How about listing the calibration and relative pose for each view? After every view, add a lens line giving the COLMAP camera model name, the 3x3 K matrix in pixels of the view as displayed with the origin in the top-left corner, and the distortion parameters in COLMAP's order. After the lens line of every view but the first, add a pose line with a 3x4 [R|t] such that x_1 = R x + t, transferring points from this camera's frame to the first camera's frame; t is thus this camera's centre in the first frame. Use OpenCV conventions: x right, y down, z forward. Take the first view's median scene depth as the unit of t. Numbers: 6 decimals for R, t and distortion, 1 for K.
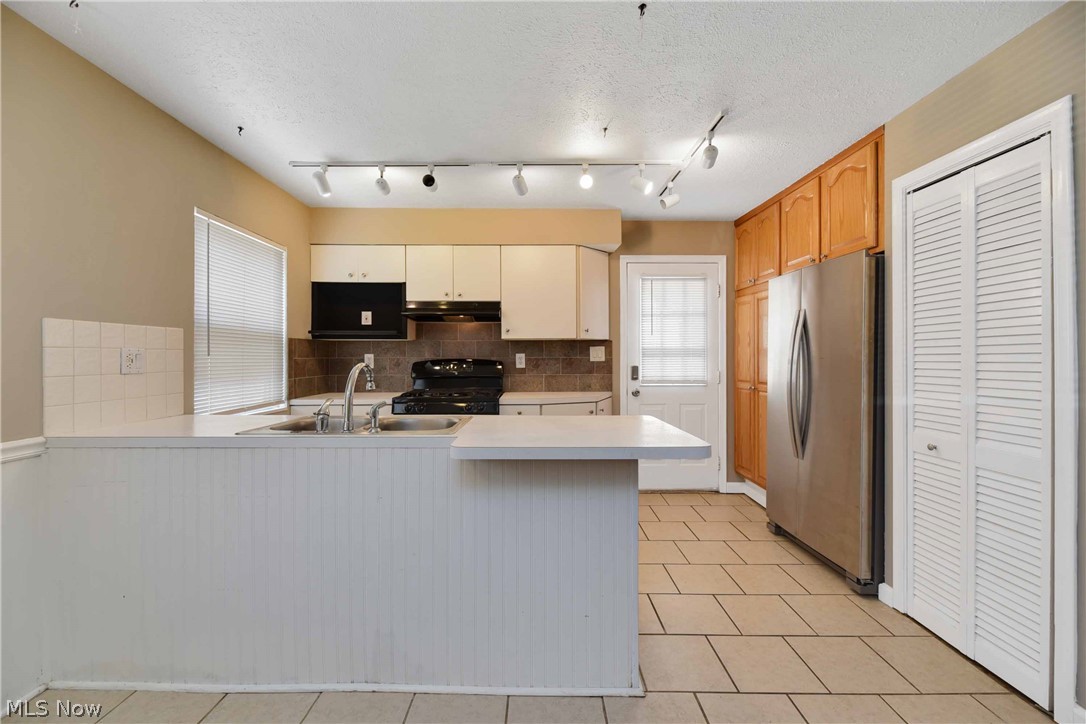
lens RADIAL K [[449.7, 0, 543.9], [0, 449.7, 354.7], [0, 0, 1]] dist [-0.003051, -0.001320]
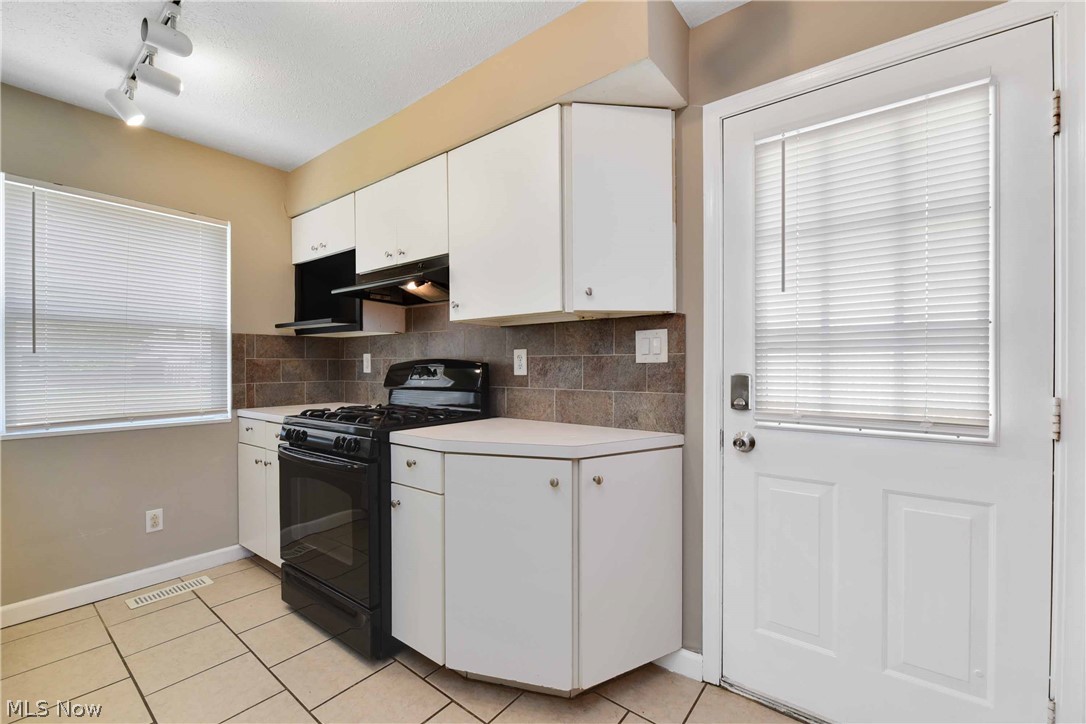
lens RADIAL K [[455.8, 0, 552.9], [0, 455.8, 365.8], [0, 0, 1]] dist [-0.002301, 0.000327]
pose [[0.782447, 0.002363, -0.622713, 0.350189], [0.002738, 0.999970, 0.007234, 0.014999], [0.622712, -0.007365, 0.782417, 0.635651]]
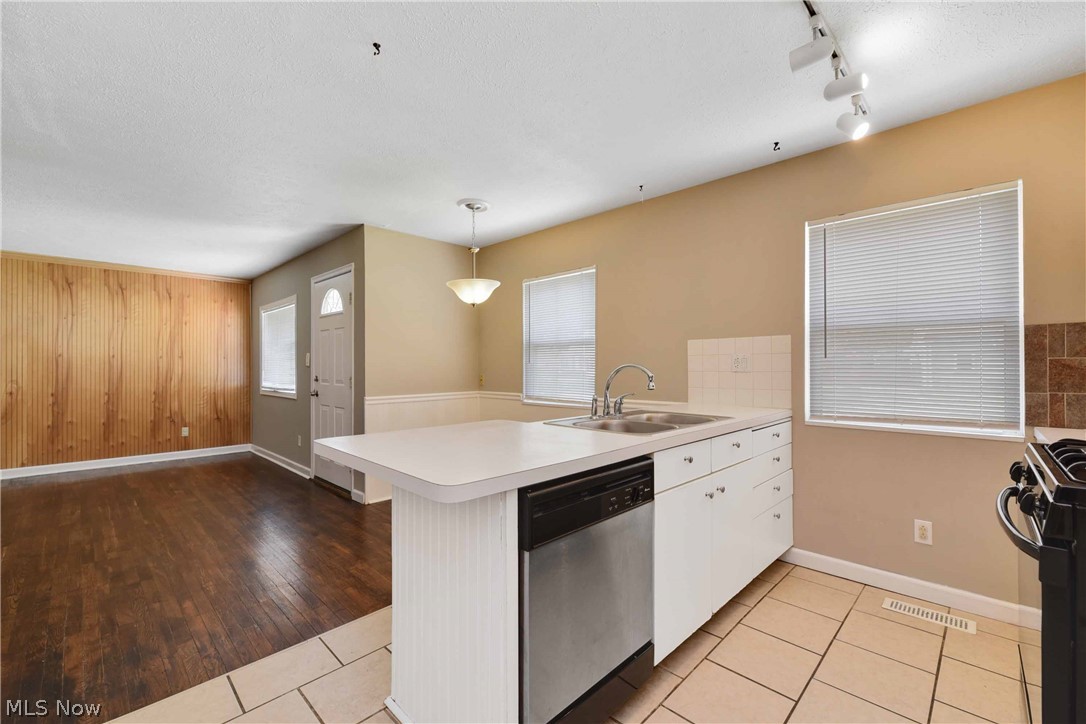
lens RADIAL K [[455.8, 0, 534.9], [0, 455.8, 365.1], [0, 0, 1]] dist [-0.002301, 0.000327]
pose [[-0.715449, -0.003624, -0.698656, 0.304847], [0.005333, 0.999929, -0.010647, 0.017741], [0.698645, -0.011344, -0.715379, 0.865183]]
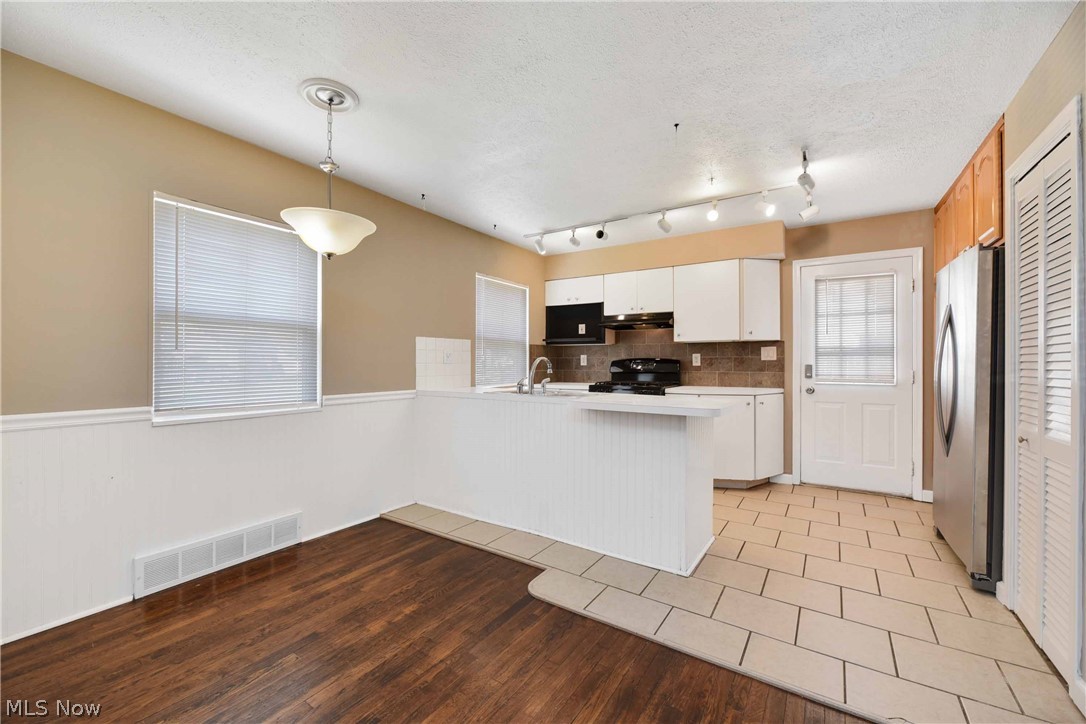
lens RADIAL K [[449.7, 0, 544.4], [0, 449.7, 360.3], [0, 0, 1]] dist [-0.003051, -0.001320]
pose [[0.833626, -0.000761, -0.552328, 0.289870], [0.000514, 1.000000, -0.000602, 0.016303], [0.552329, 0.000218, 0.833627, -0.228553]]
